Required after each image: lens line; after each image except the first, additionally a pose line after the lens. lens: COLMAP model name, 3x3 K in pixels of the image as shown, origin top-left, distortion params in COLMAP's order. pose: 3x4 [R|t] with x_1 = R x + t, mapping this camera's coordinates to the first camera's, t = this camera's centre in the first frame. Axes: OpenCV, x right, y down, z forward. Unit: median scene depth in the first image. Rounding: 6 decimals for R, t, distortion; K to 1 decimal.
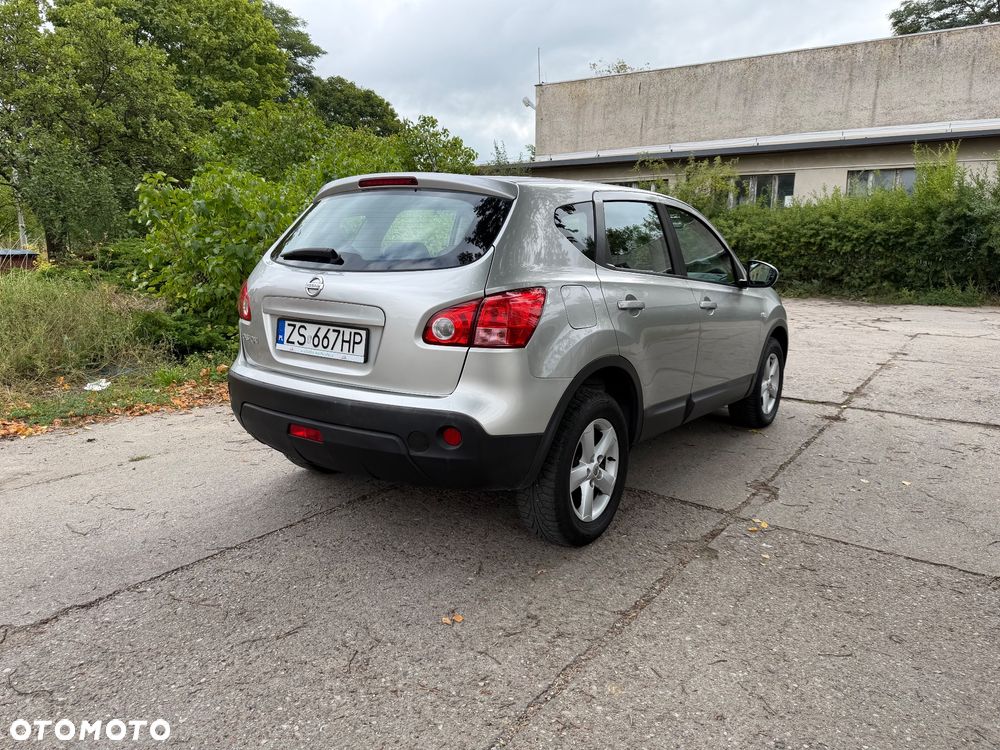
lens RADIAL K [[730.3, 0, 500.0], [0, 730.3, 375.0], [0, 0, 1]] dist [0.048191, -0.073761]
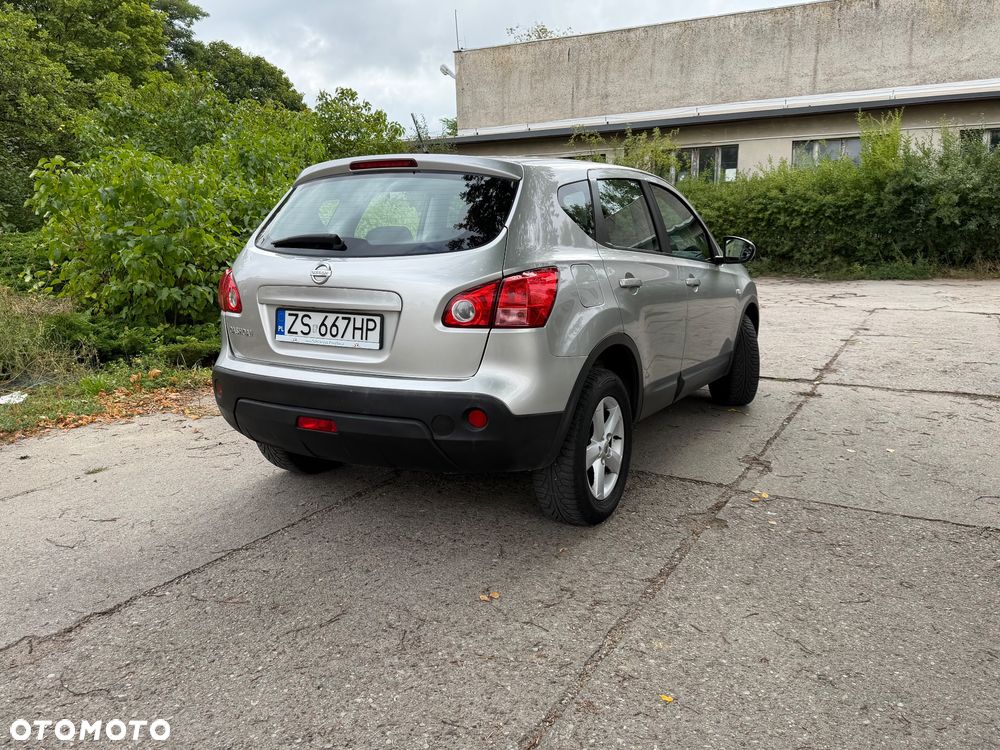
lens RADIAL K [[814.8, 0, 499.1], [0, 814.8, 382.8], [0, 0, 1]] dist [0.098296, -0.184675]
pose [[0.993730, -0.046001, 0.101909, -0.103768], [0.045078, 0.998919, 0.011338, 0.017347], [-0.102320, -0.006673, 0.994729, -0.084405]]
